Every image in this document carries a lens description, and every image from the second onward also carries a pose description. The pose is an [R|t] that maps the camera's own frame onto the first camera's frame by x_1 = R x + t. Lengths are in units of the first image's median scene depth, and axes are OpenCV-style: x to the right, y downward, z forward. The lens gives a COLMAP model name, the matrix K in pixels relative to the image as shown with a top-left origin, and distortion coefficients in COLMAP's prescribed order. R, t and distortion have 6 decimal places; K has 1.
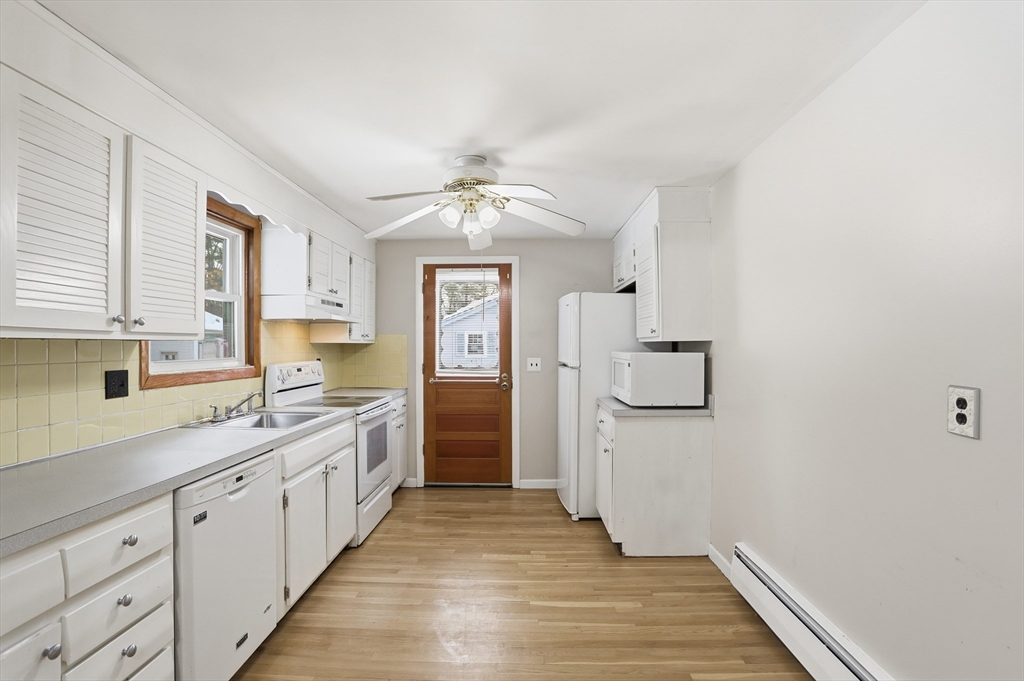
lens RADIAL K [[499.3, 0, 516.9], [0, 499.3, 343.6], [0, 0, 1]] dist [-0.080492, 0.033240]
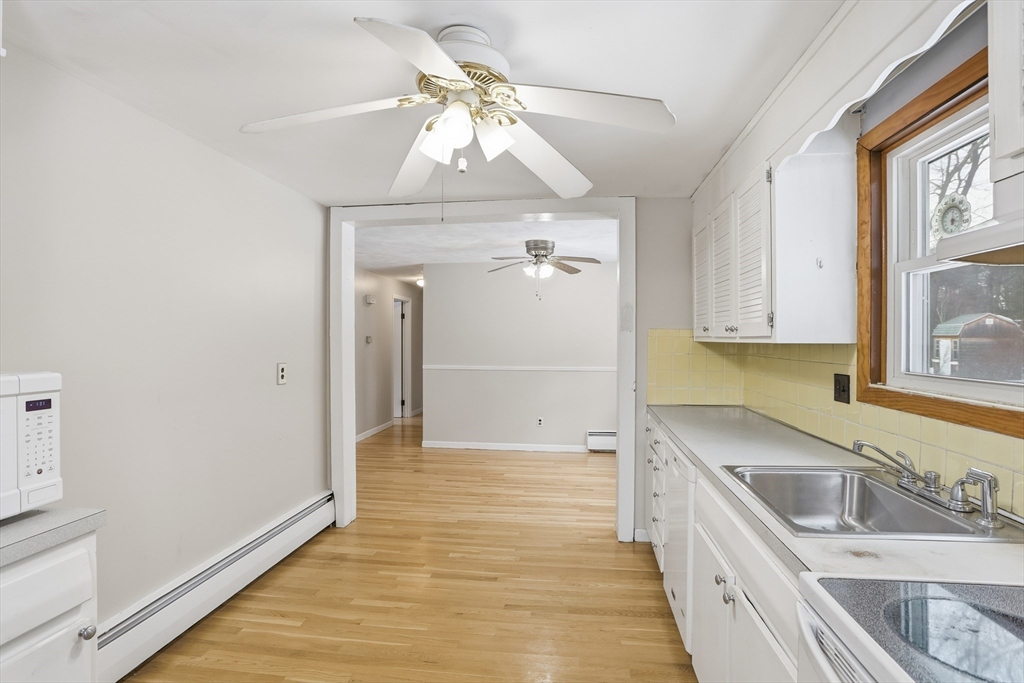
lens RADIAL K [[499.3, 0, 516.9], [0, 499.3, 344.6], [0, 0, 1]] dist [-0.080492, 0.033240]
pose [[-0.994863, -0.001719, 0.101213, -0.179576], [-0.001129, 0.999982, 0.005892, -0.006289], [-0.101221, 0.005748, -0.994847, 1.318166]]
